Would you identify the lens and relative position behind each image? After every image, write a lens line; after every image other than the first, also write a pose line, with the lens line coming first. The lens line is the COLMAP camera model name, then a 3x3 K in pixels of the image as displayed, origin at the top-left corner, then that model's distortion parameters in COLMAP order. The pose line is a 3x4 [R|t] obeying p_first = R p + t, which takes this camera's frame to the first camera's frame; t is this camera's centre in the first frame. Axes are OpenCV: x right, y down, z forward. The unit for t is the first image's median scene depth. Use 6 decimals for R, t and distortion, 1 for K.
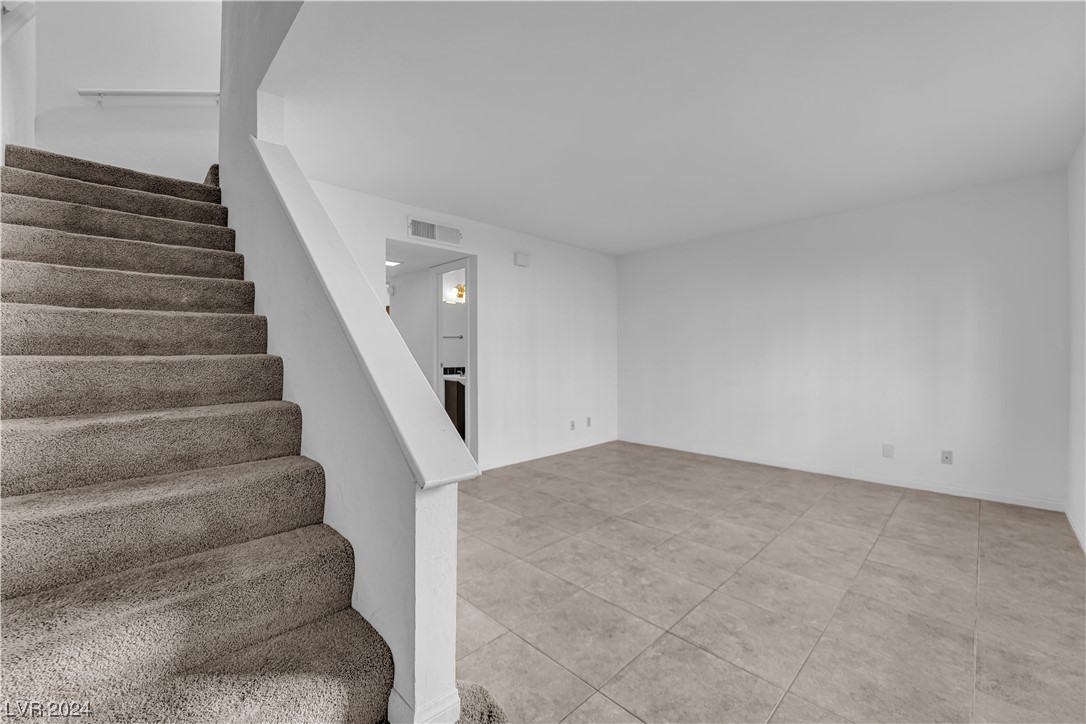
lens RADIAL K [[436.8, 0, 542.5], [0, 436.8, 357.1], [0, 0, 1]] dist [-0.008625, -0.000517]
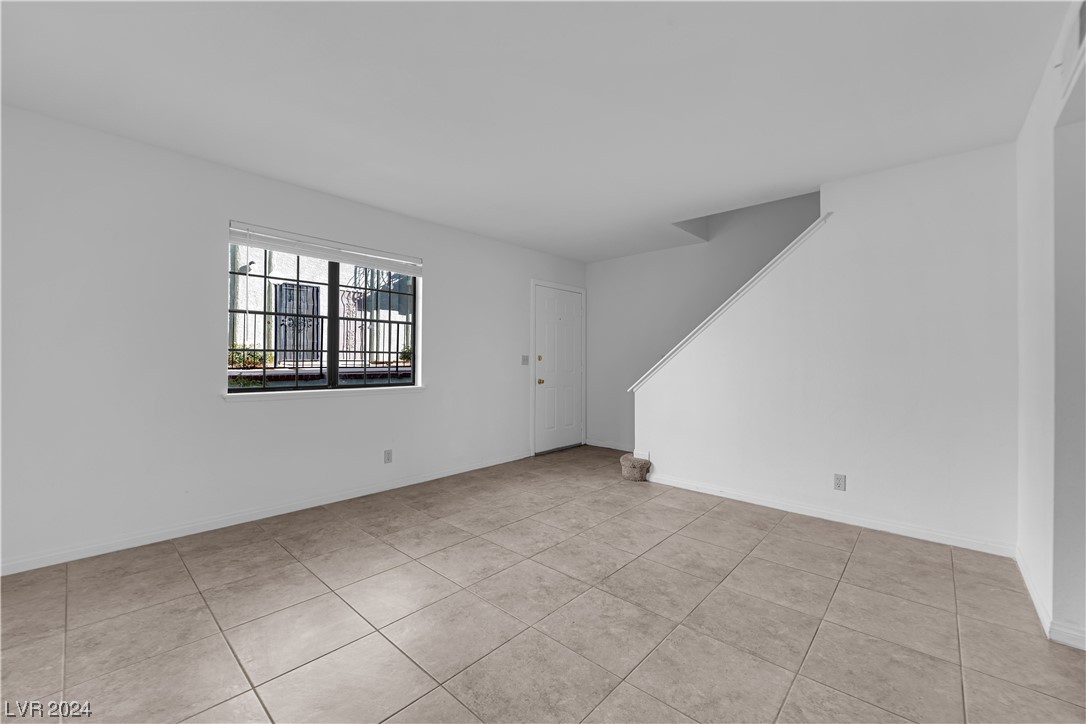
lens RADIAL K [[436.8, 0, 542.9], [0, 436.8, 359.2], [0, 0, 1]] dist [-0.008625, -0.000517]
pose [[-0.998265, -0.004621, -0.058693, 0.372194], [-0.004930, 0.999975, 0.005120, -0.013511], [0.058668, 0.005401, -0.998263, 2.139762]]
